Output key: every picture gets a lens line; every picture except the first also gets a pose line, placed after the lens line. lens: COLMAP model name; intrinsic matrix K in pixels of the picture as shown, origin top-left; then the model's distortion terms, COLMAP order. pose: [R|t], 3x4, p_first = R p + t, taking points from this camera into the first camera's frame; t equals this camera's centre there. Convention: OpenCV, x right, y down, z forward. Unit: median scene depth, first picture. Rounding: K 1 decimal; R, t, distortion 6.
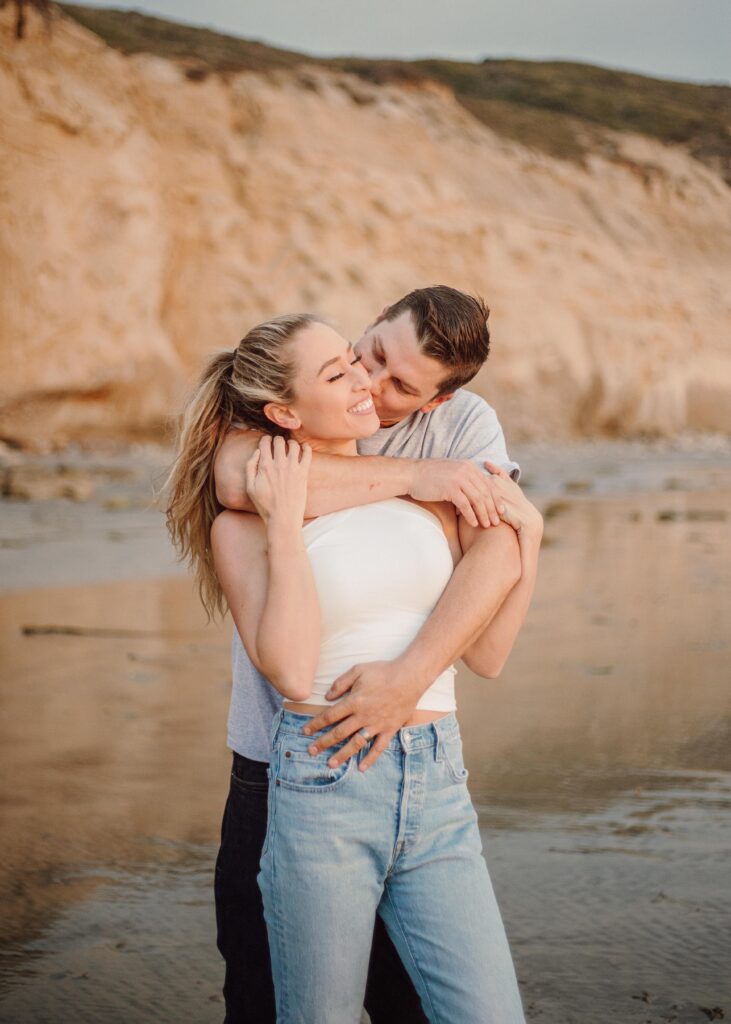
lens RADIAL K [[1722.4, 0, 349.6], [0, 1722.4, 431.2], [0, 0, 1]] dist [-0.050060, -0.118720]
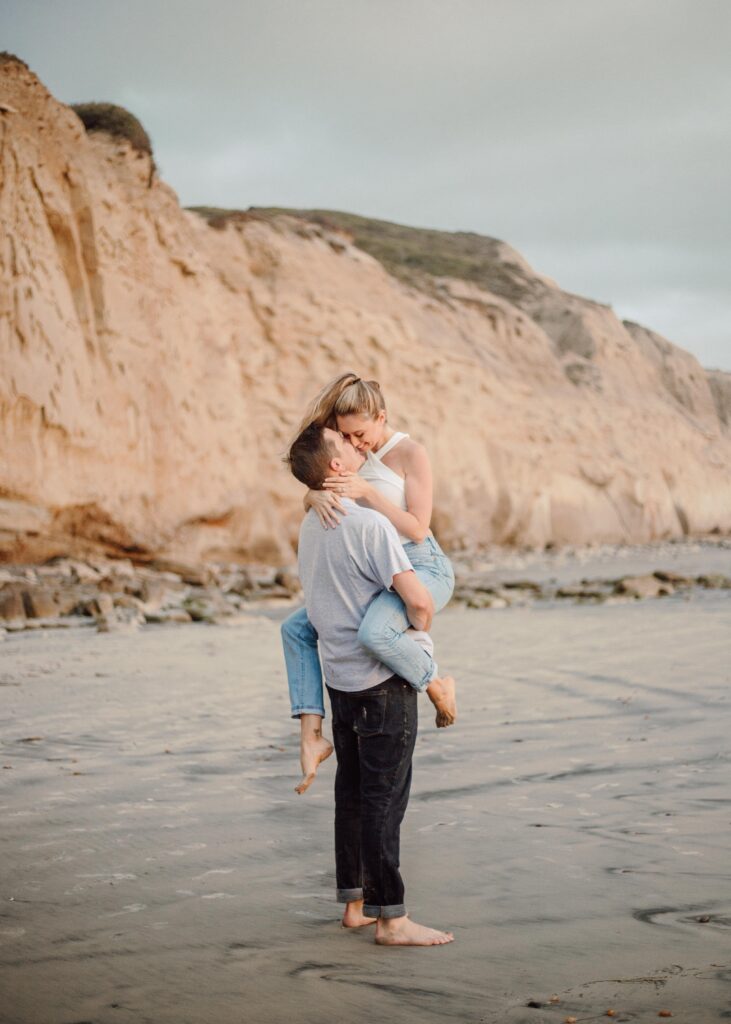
lens RADIAL K [[1620.2, 0, 365.5], [0, 1620.2, 512.0], [0, 0, 1]] dist [-0.110142, -0.065117]
pose [[0.974477, -0.028108, 0.222719, -0.176690], [0.034017, 0.999163, -0.022739, -0.000233], [-0.221893, 0.029735, 0.974618, 0.000039]]
